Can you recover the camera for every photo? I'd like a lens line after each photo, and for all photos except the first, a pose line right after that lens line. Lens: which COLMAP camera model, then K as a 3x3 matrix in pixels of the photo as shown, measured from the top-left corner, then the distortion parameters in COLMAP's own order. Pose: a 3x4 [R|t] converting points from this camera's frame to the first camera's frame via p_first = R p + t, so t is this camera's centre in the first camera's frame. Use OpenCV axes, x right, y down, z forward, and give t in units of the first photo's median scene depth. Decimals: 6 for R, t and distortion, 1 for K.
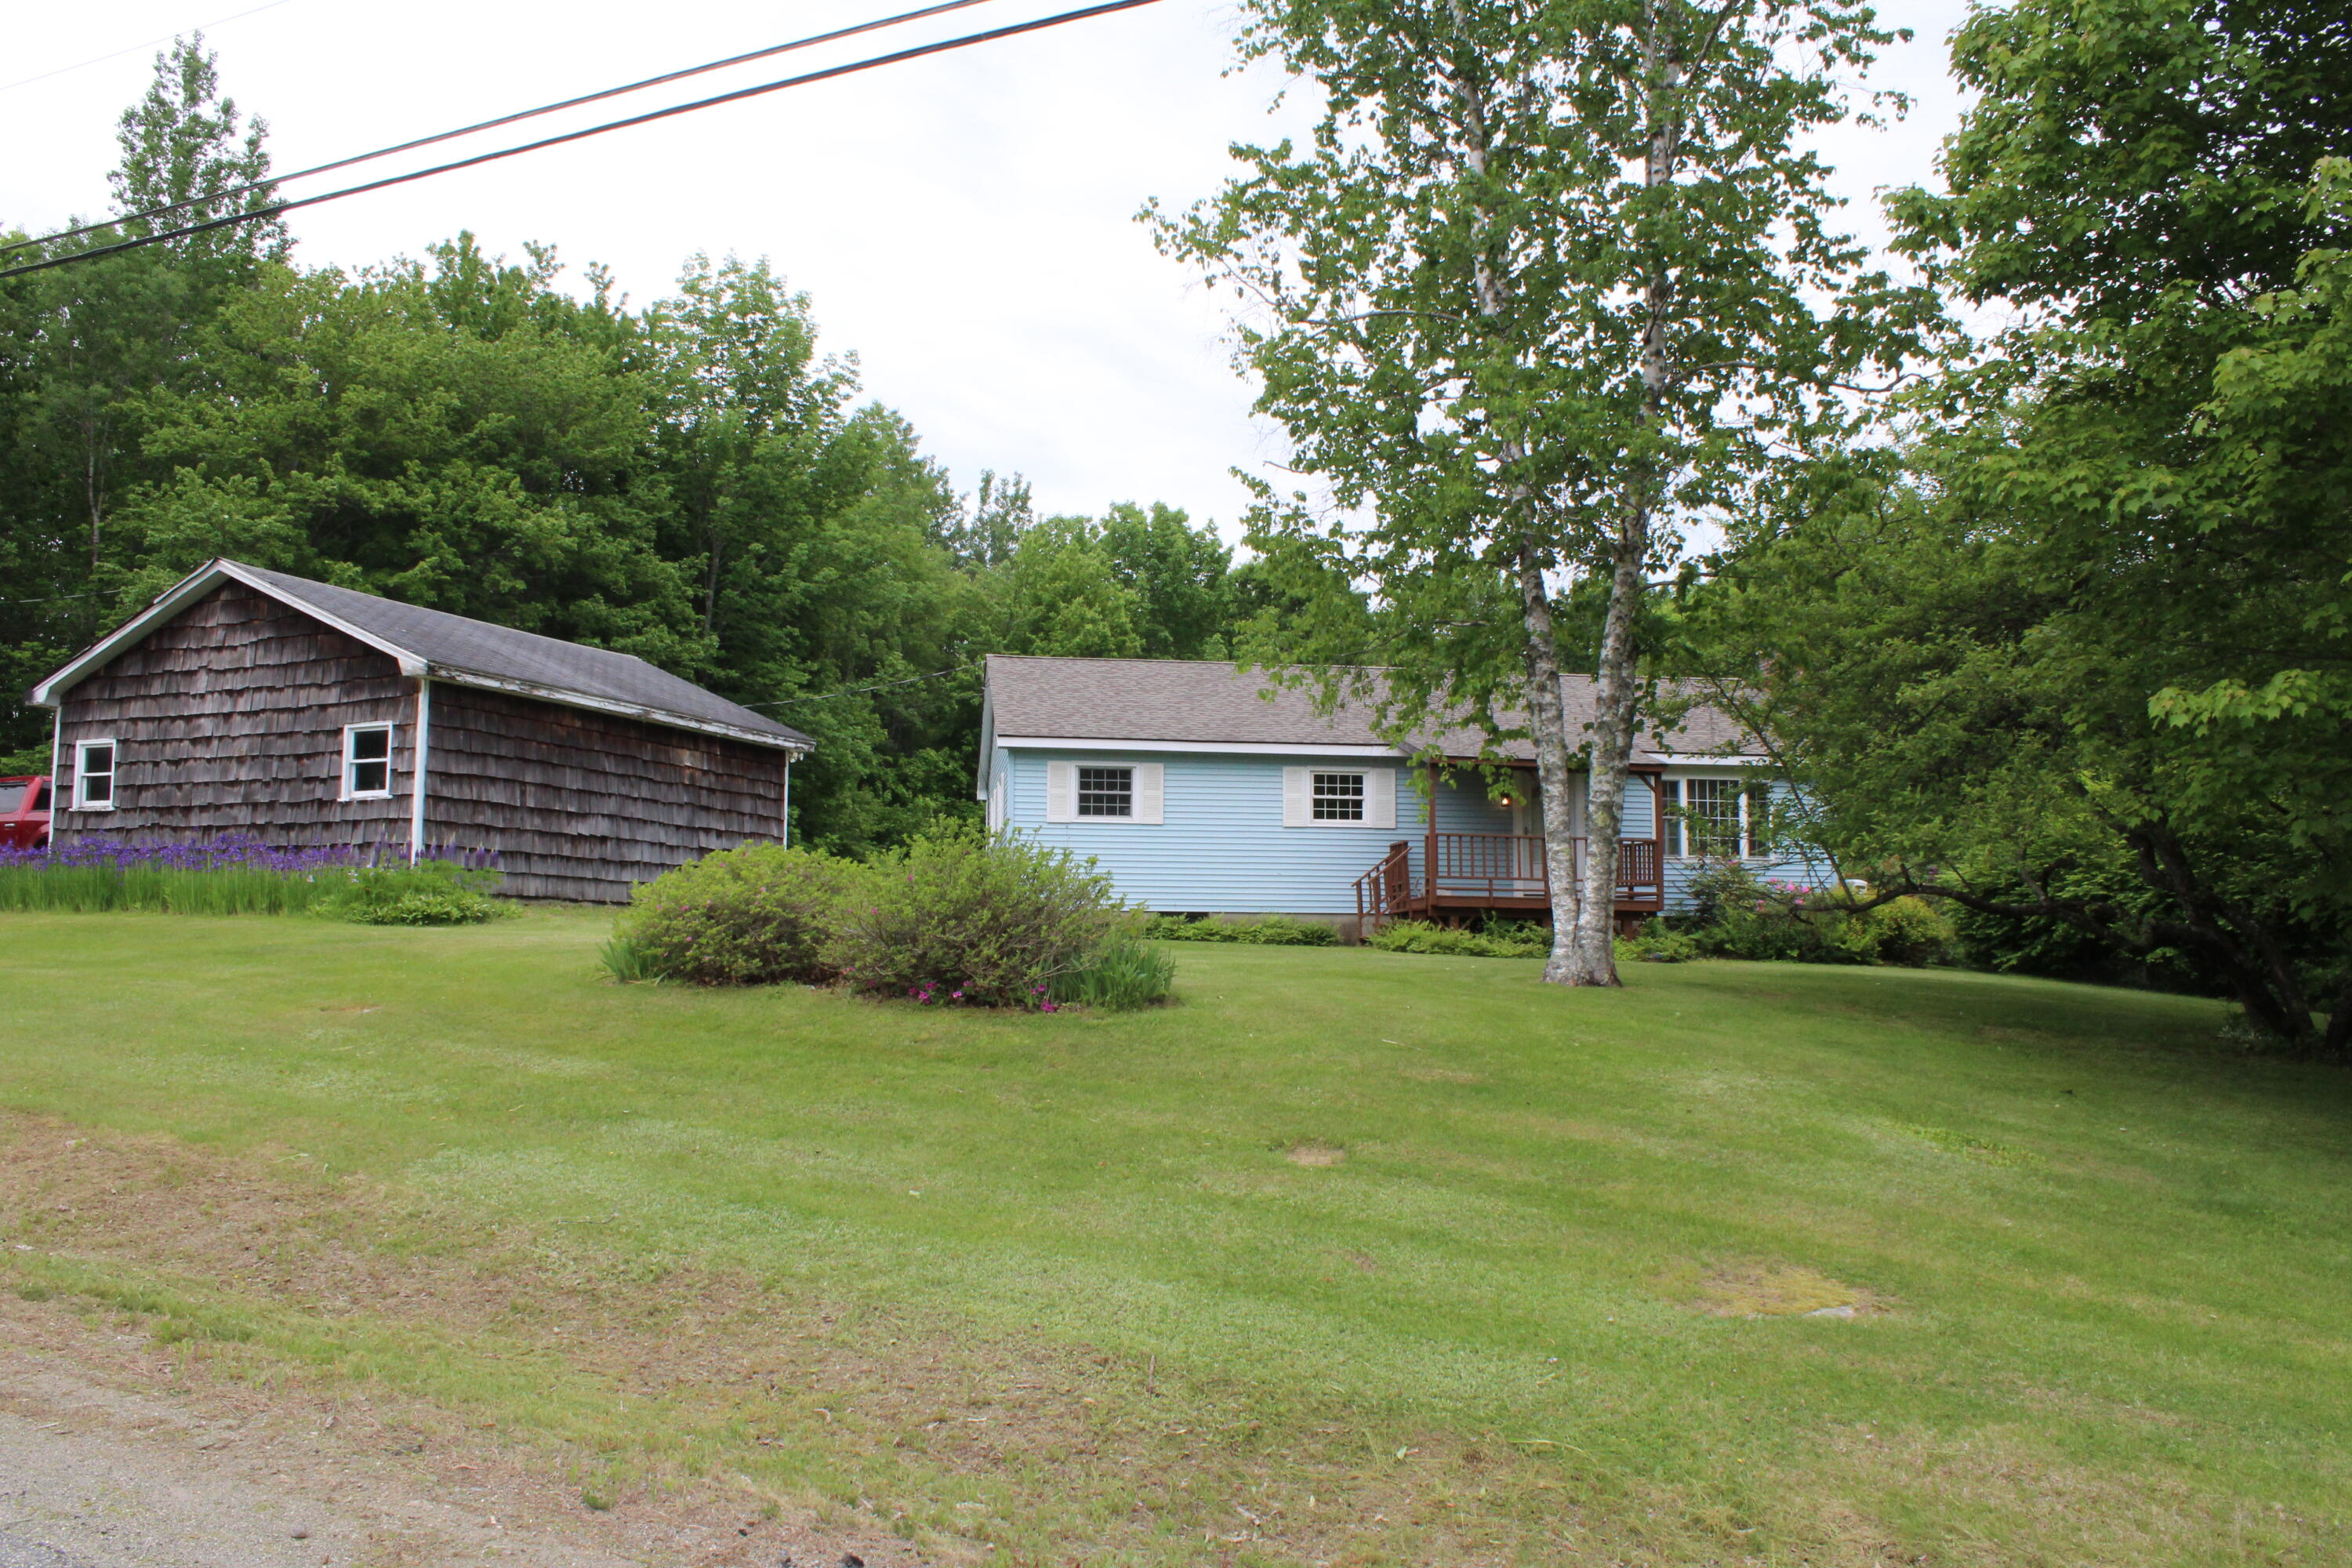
lens RADIAL K [[1942.8, 0, 1176.0], [0, 1942.8, 784.0], [0, 0, 1]] dist [-0.167518, 0.150383]
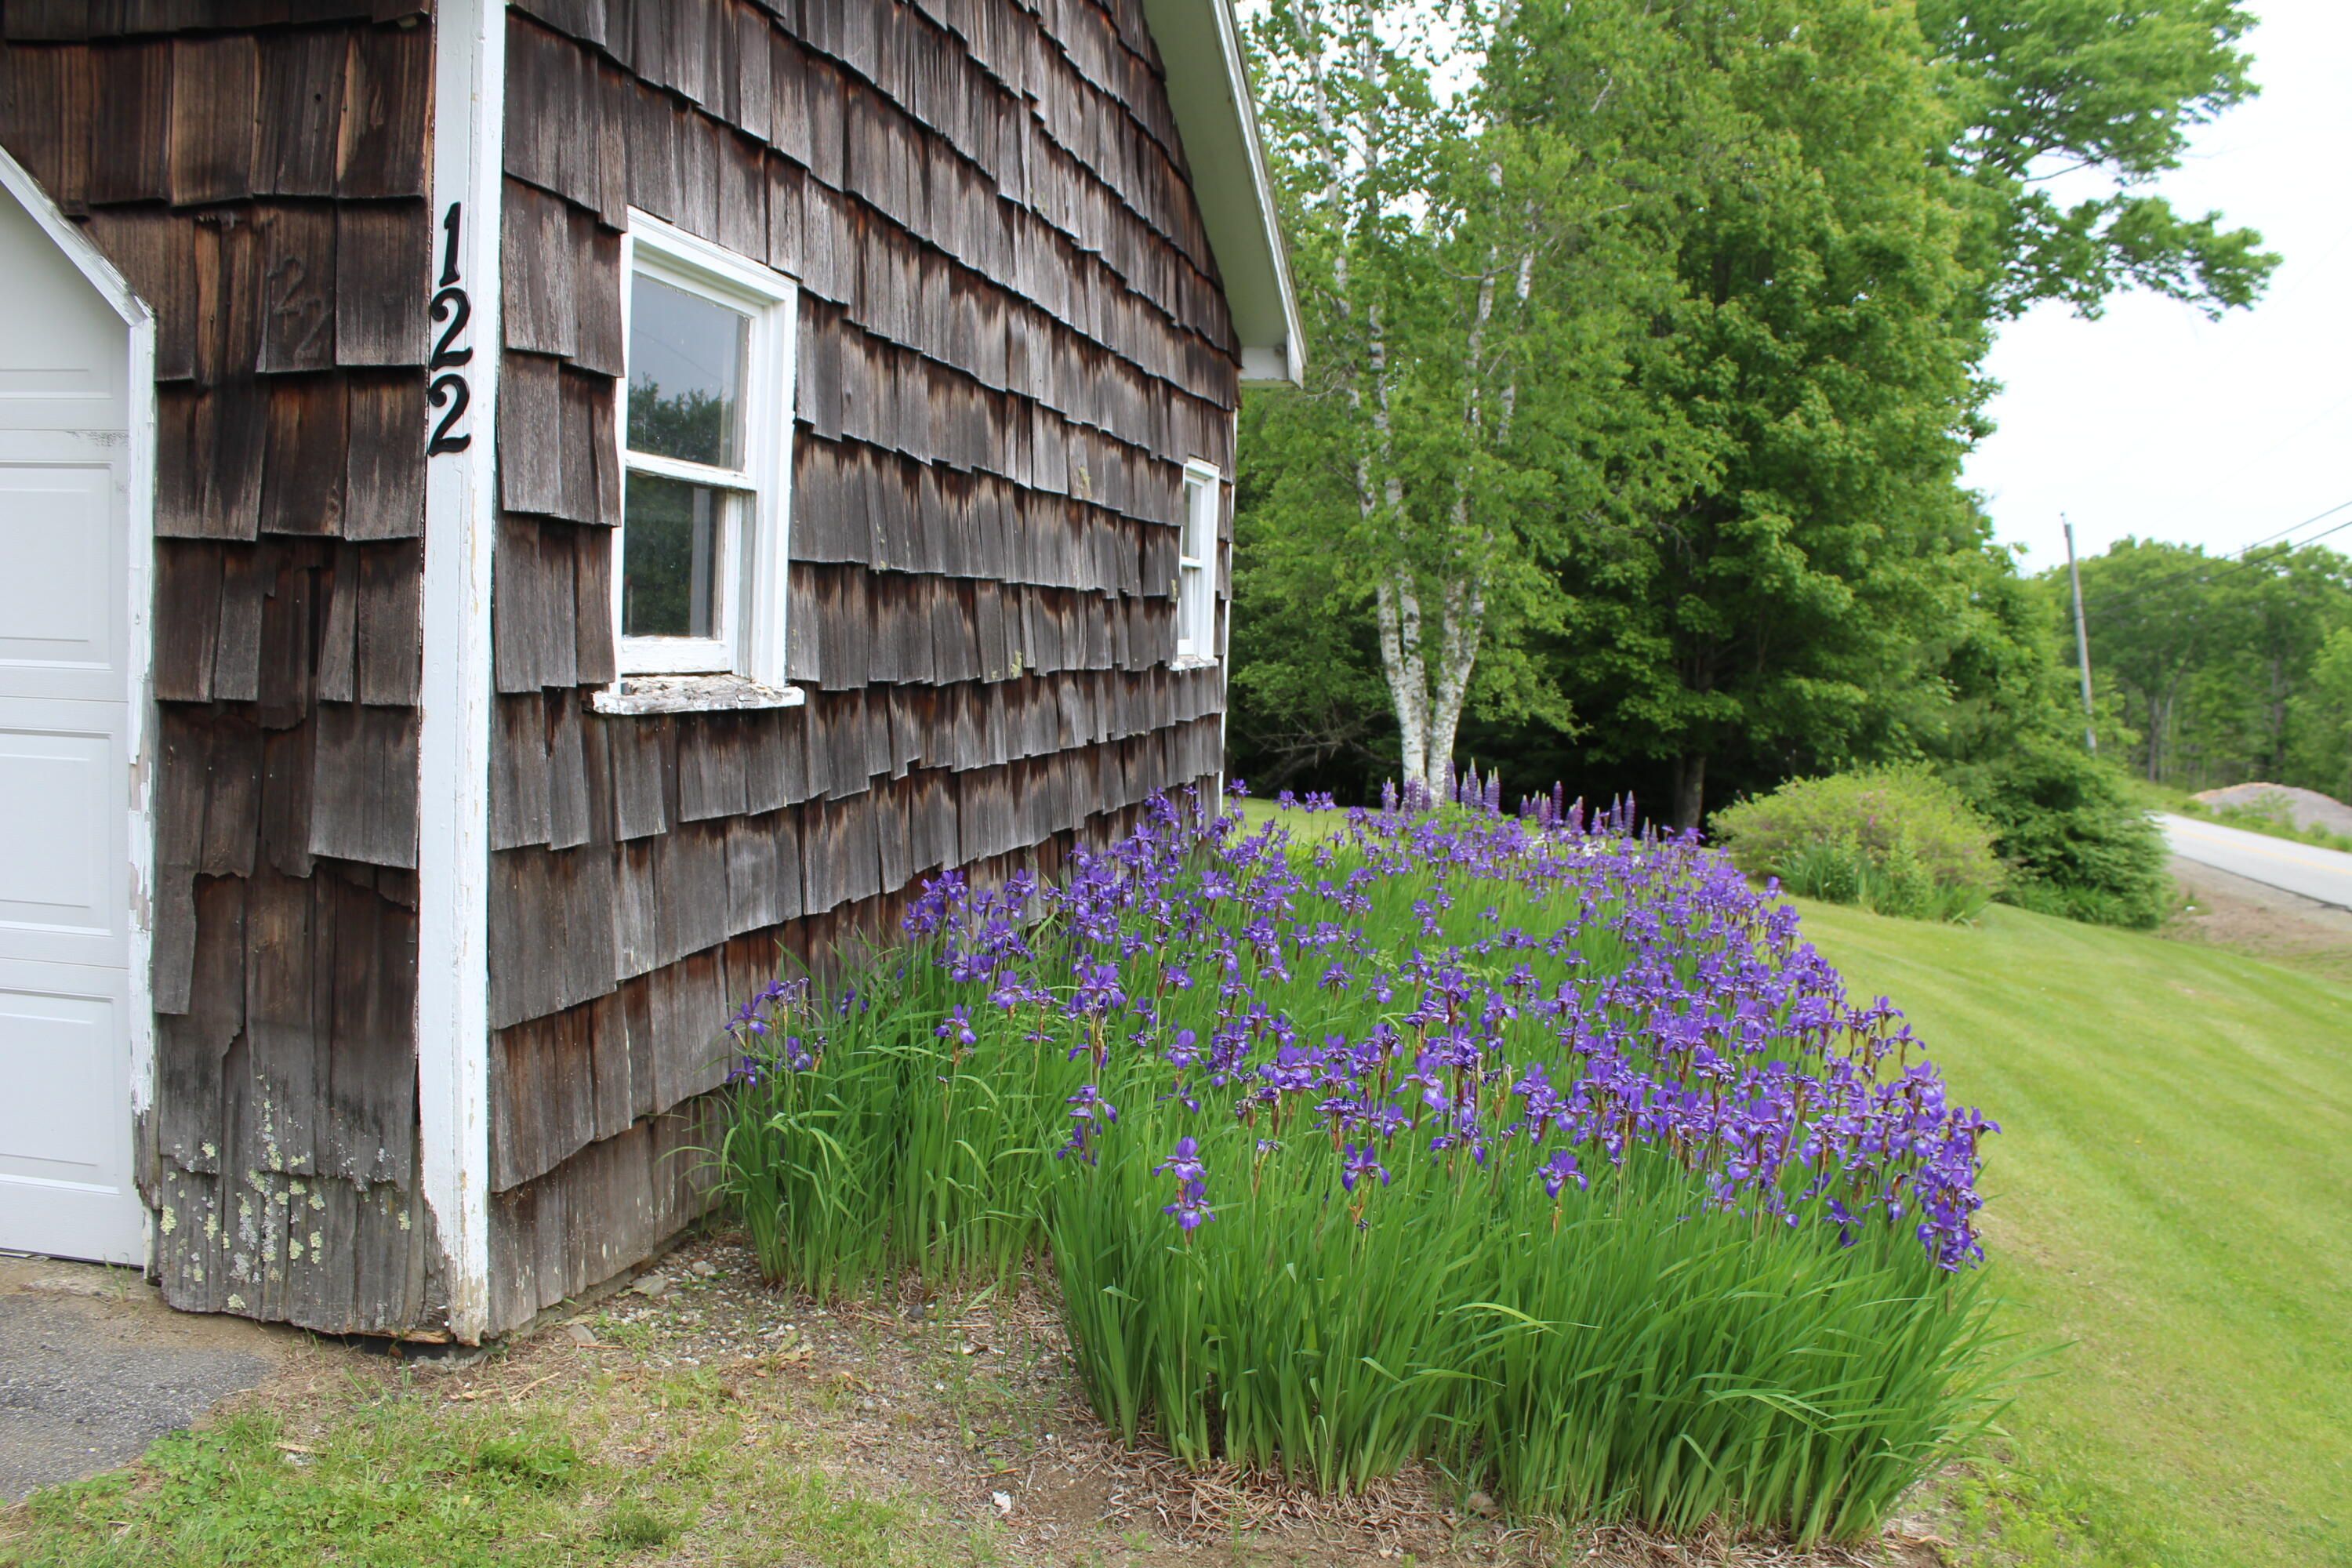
lens RADIAL K [[1942.8, 0, 1176.0], [0, 1942.8, 784.0], [0, 0, 1]] dist [-0.167518, 0.150383]
pose [[-0.194801, -0.098487, 0.975886, -0.764452], [-0.134951, 0.988175, 0.072789, 0.003709], [-0.971515, -0.117518, -0.205788, 1.018112]]
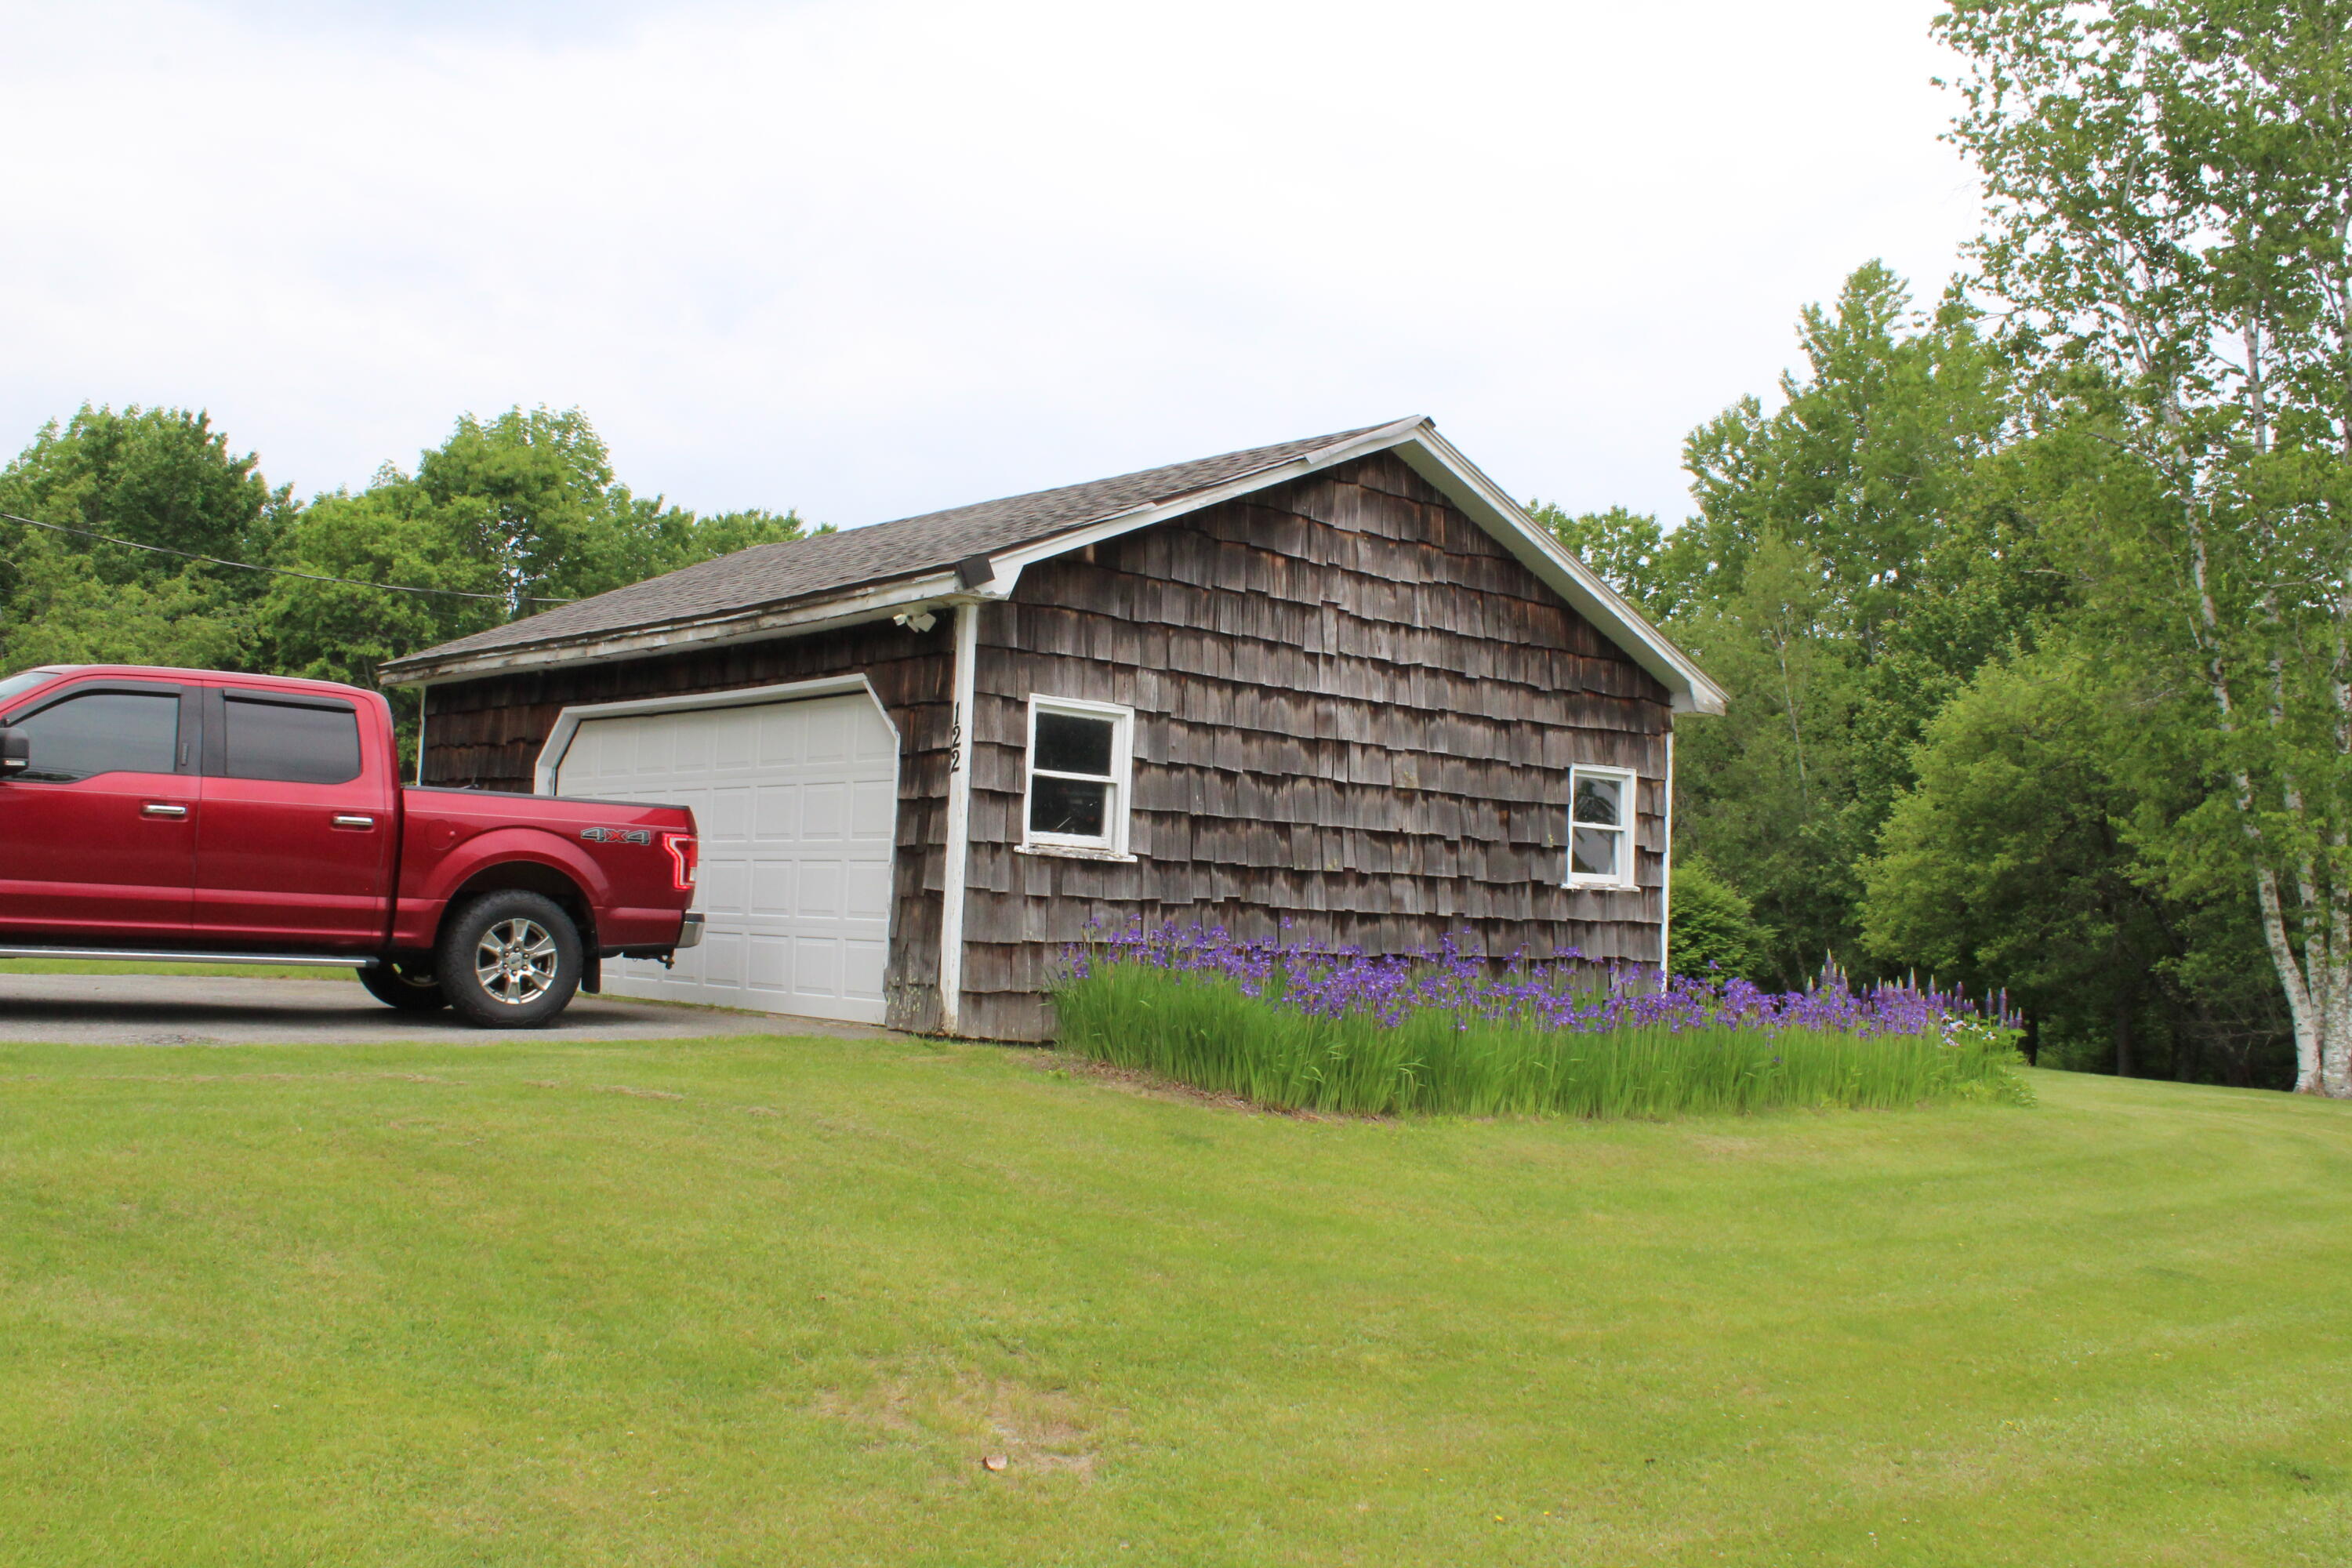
lens RADIAL K [[2162.4, 0, 1176.0], [0, 2162.4, 784.0], [0, 0, 1]] dist [-0.206649, -0.001176]
pose [[0.438038, 0.068569, 0.896338, -1.067672], [-0.122808, 0.992303, -0.015894, 0.002080], [-0.890528, -0.103115, 0.443087, 0.765388]]
